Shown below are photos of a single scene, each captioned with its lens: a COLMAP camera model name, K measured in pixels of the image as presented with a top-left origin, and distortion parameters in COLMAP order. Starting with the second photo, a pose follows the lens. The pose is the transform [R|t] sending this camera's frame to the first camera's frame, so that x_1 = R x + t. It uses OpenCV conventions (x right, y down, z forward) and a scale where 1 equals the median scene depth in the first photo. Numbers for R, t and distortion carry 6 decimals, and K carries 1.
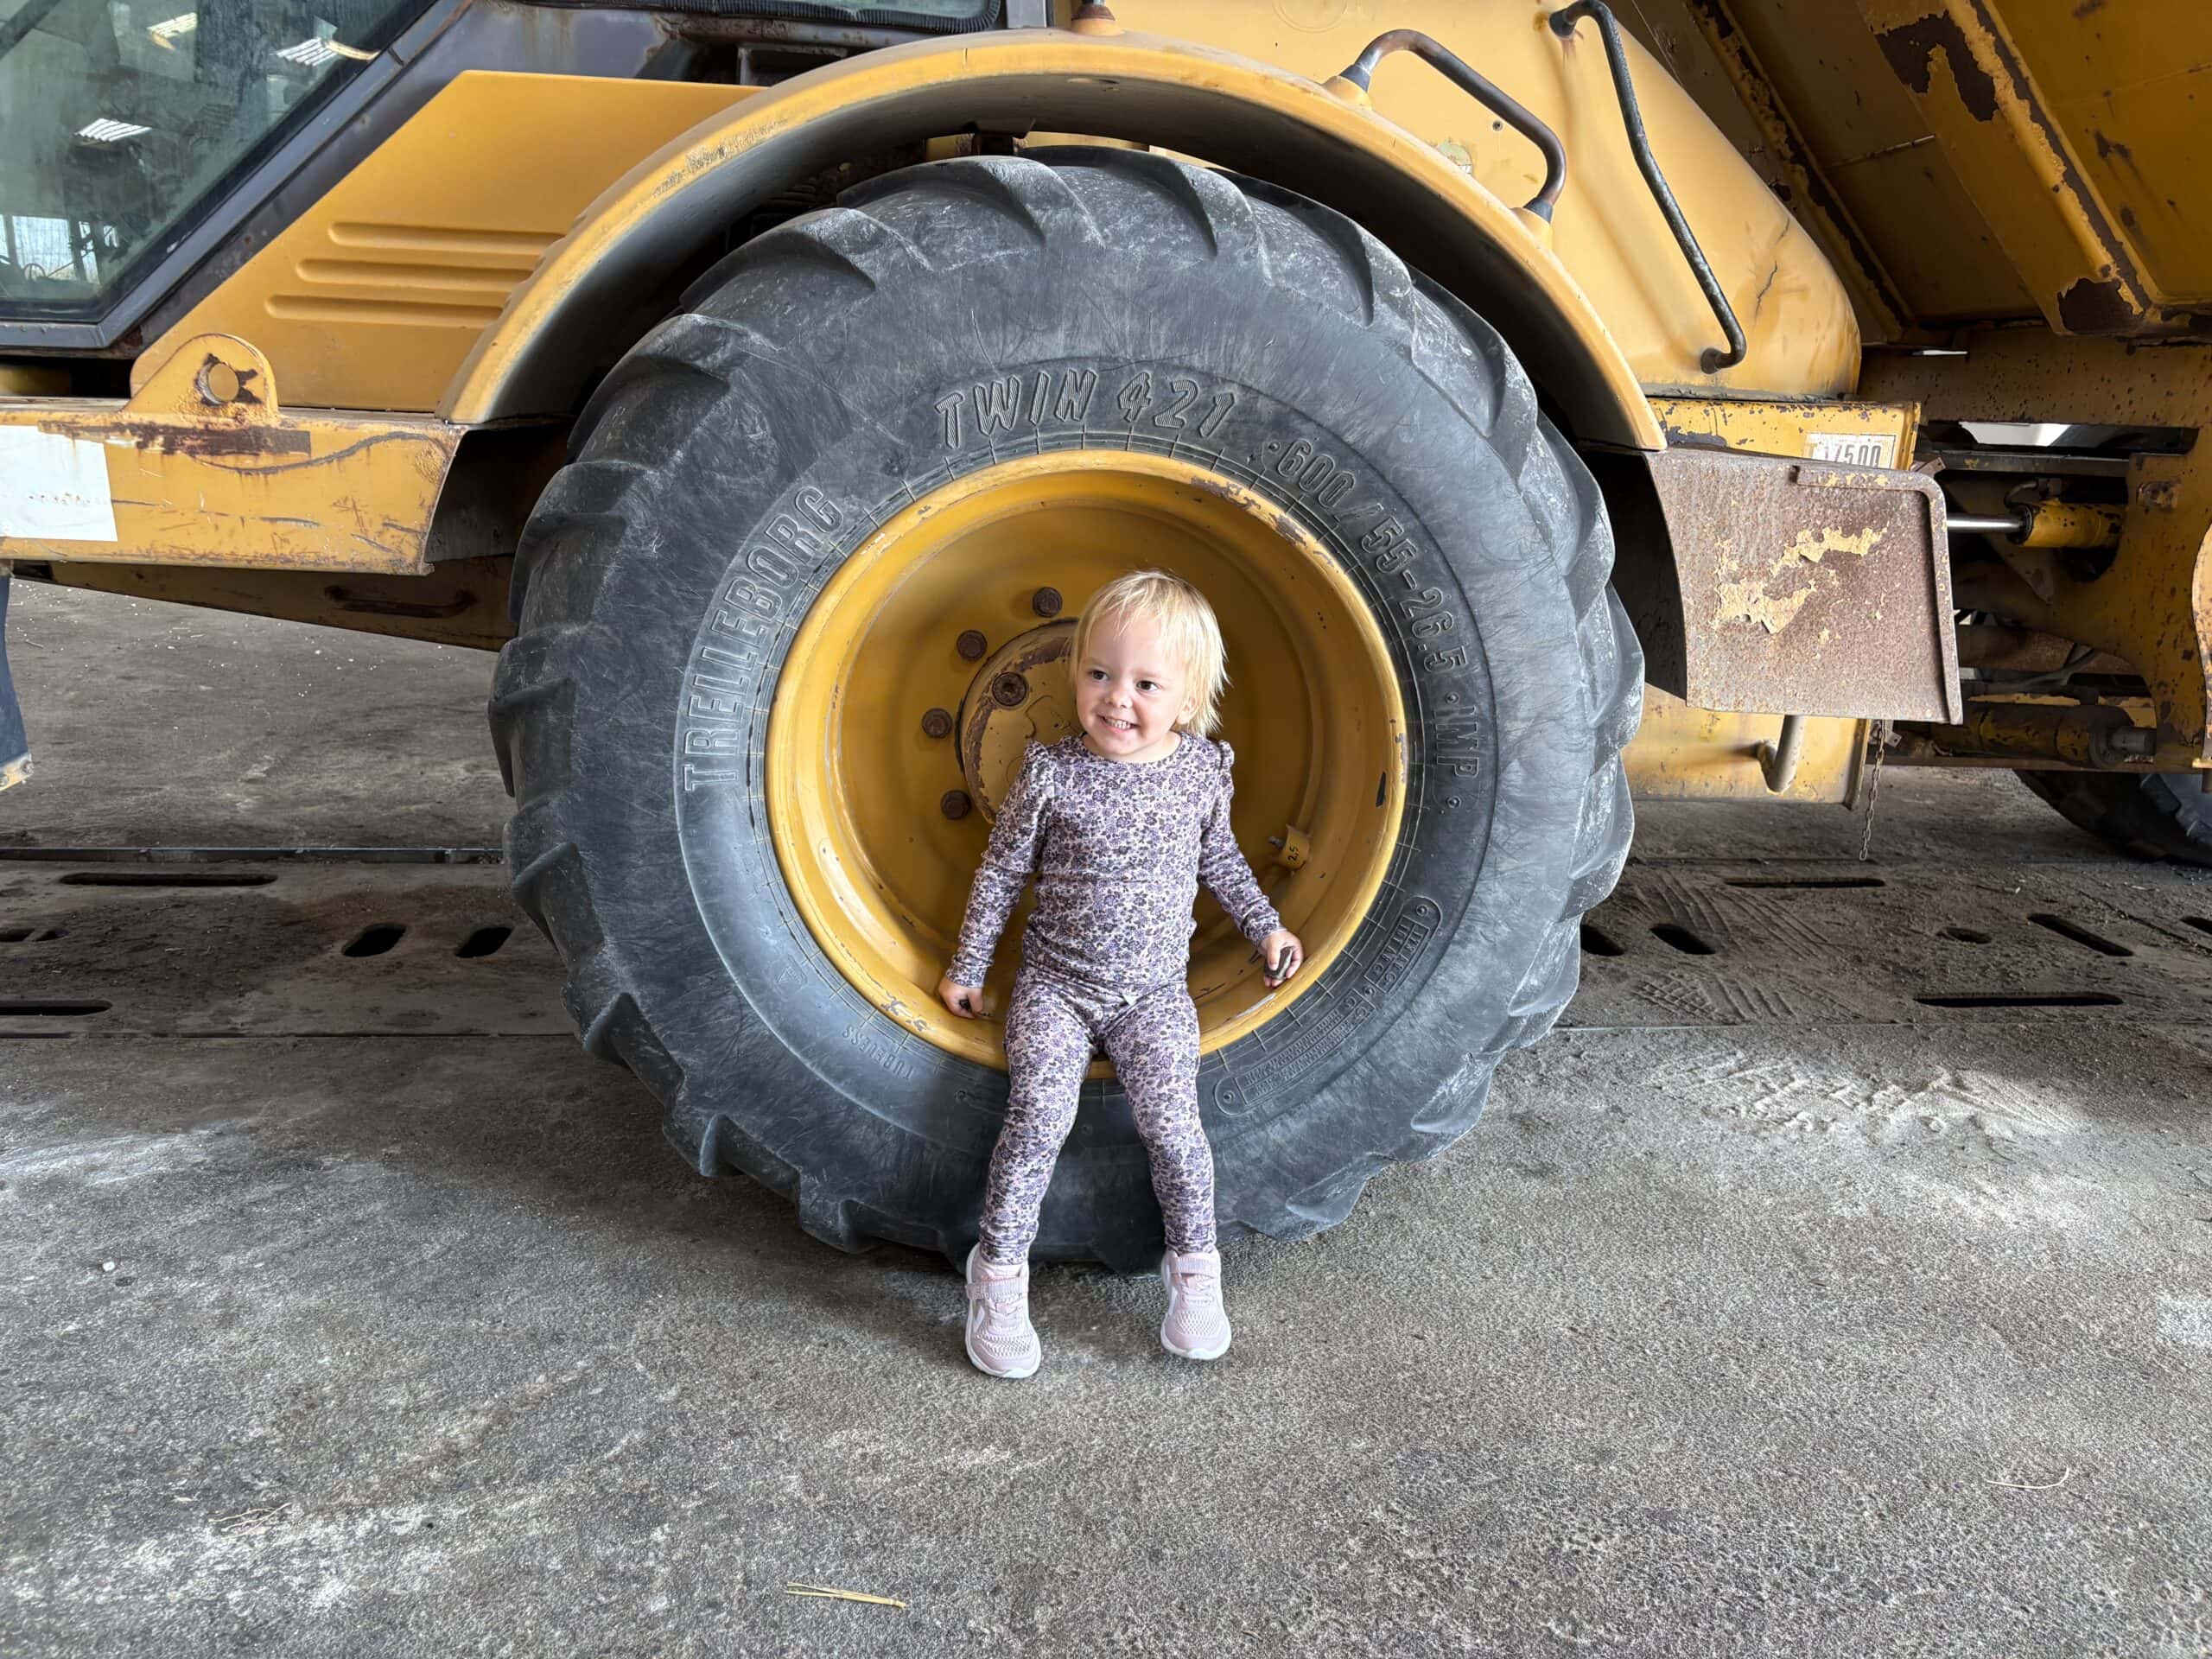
lens RADIAL K [[1672.5, 0, 1106.0], [0, 1672.5, 829.5], [0, 0, 1]] dist [0.057718, -0.062283]
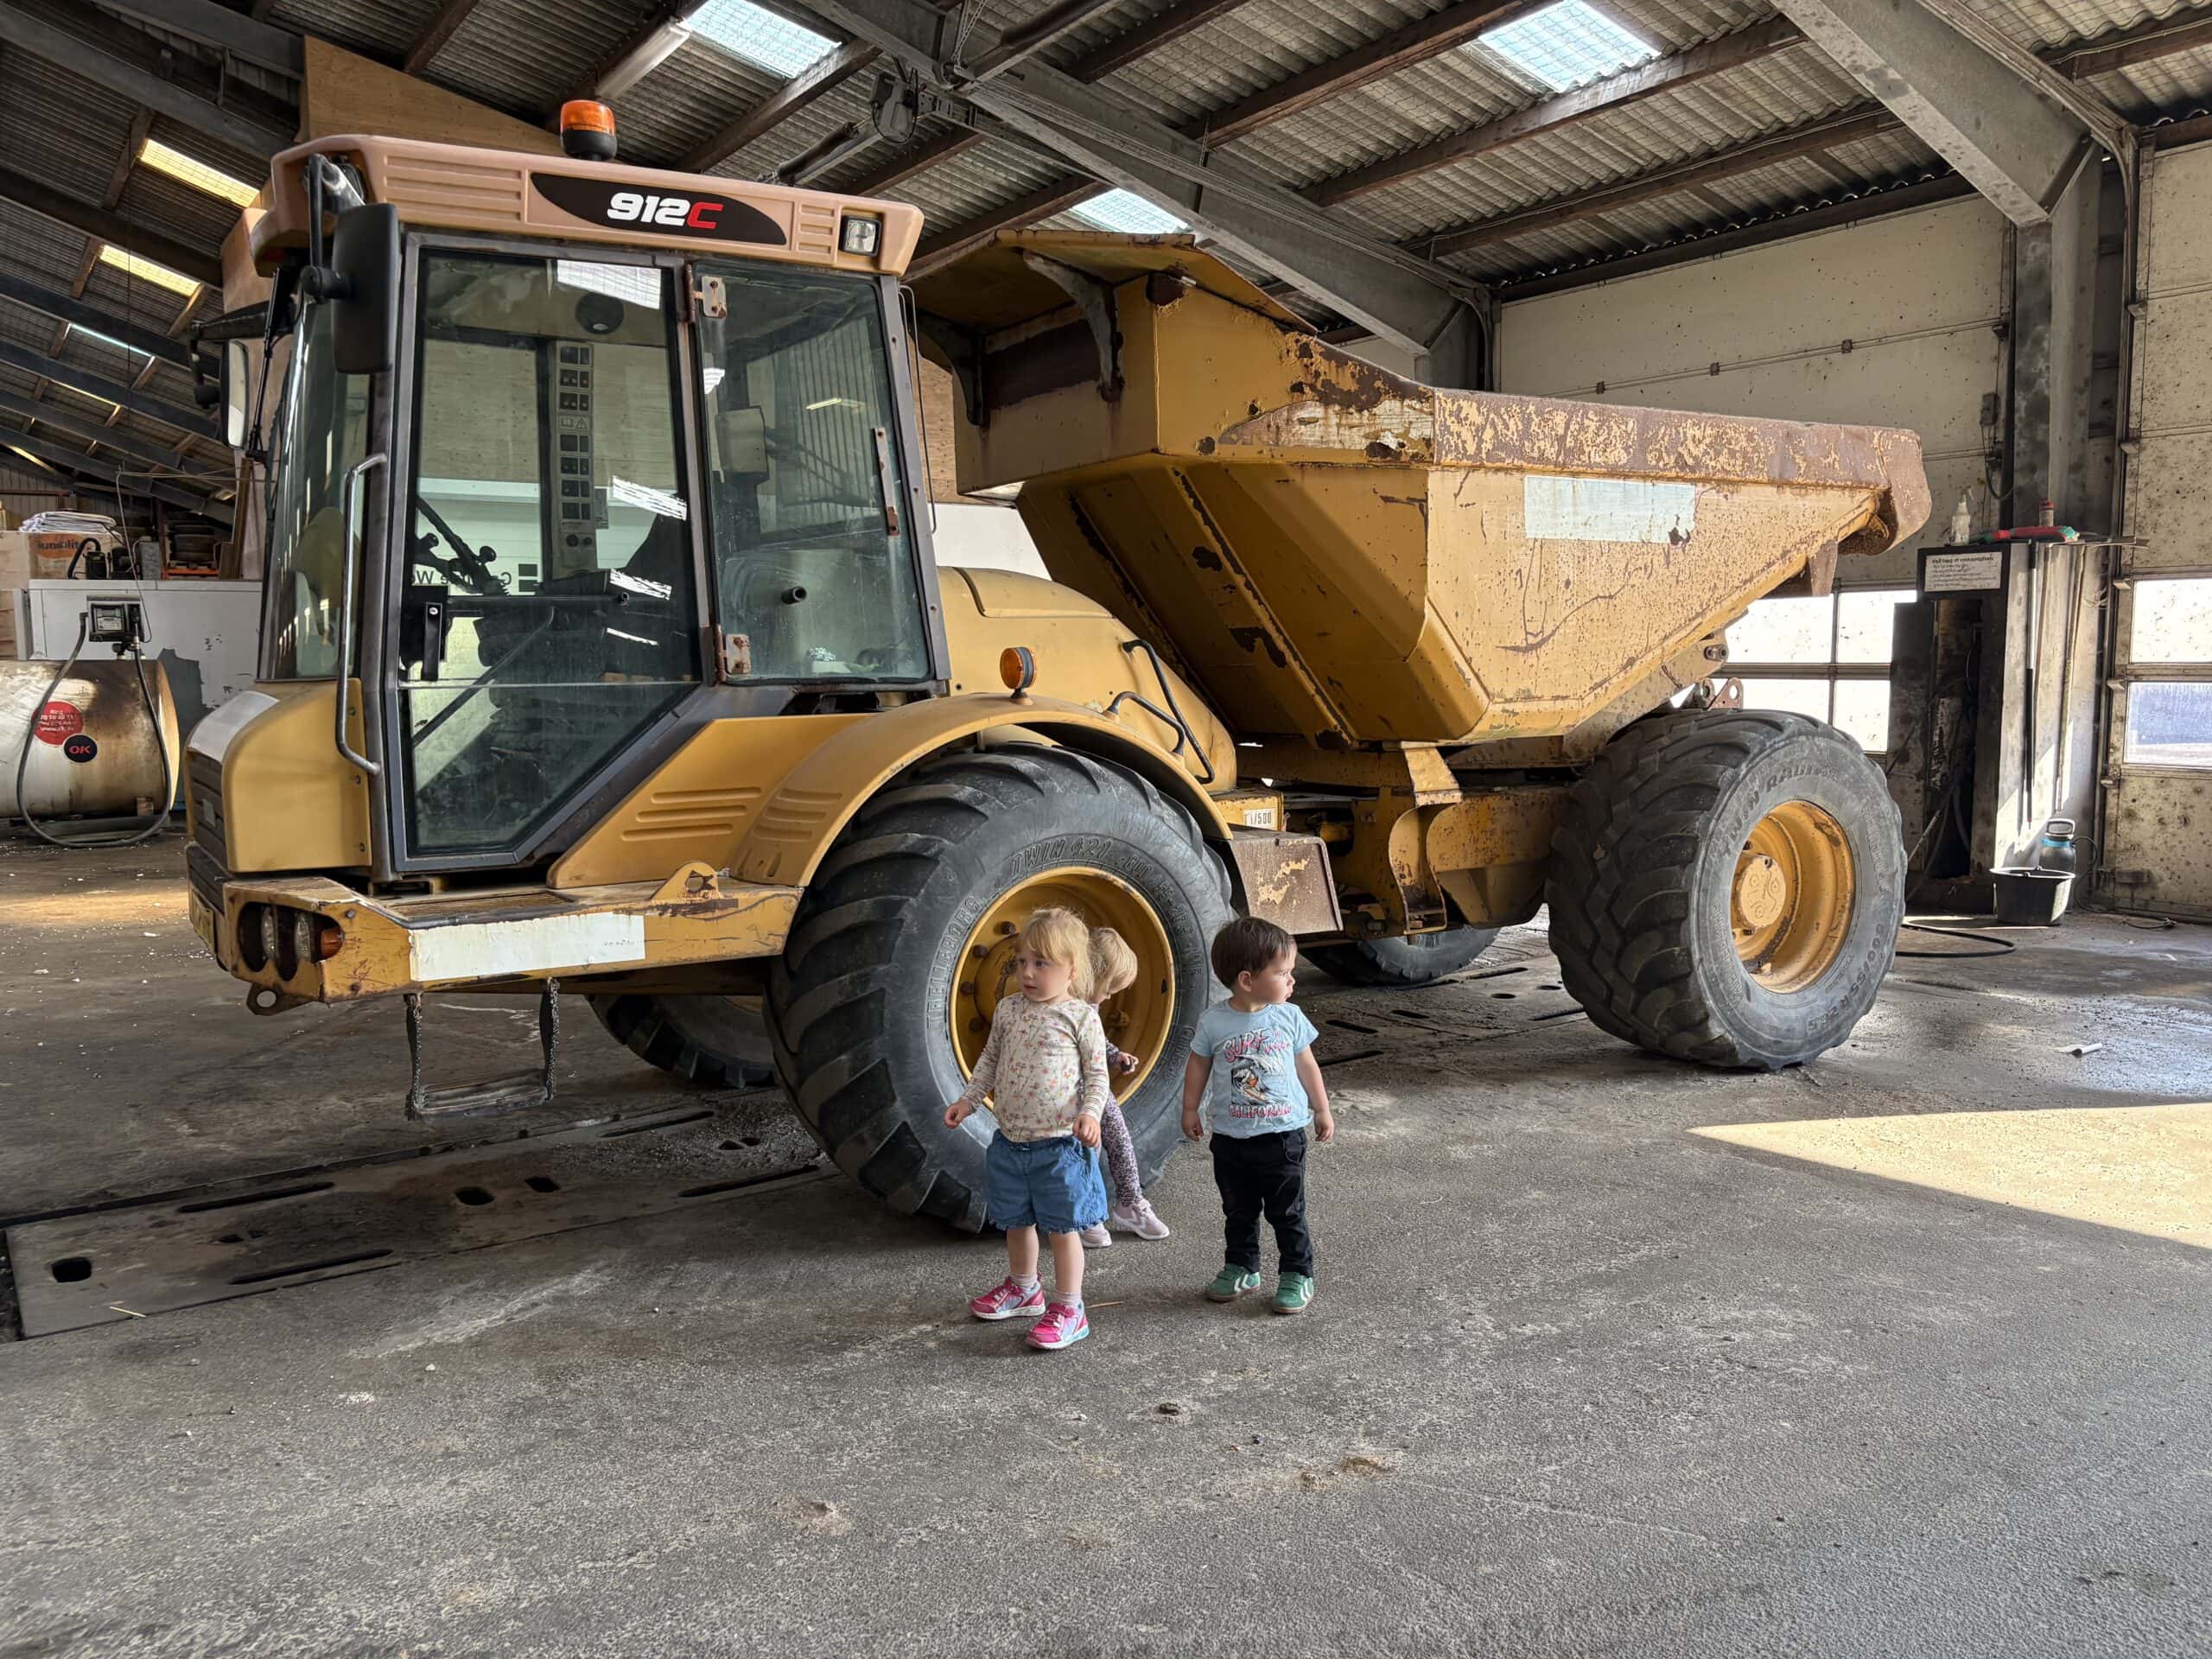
lens RADIAL K [[1715.0, 0, 1106.4], [0, 1715.0, 884.9], [0, 0, 1]] dist [0.205961, -0.001916]
pose [[0.881553, -0.117938, 0.457115, -1.073300], [0.169324, 0.982856, -0.072963, -0.001015], [-0.440673, 0.141722, 0.886410, -1.249135]]
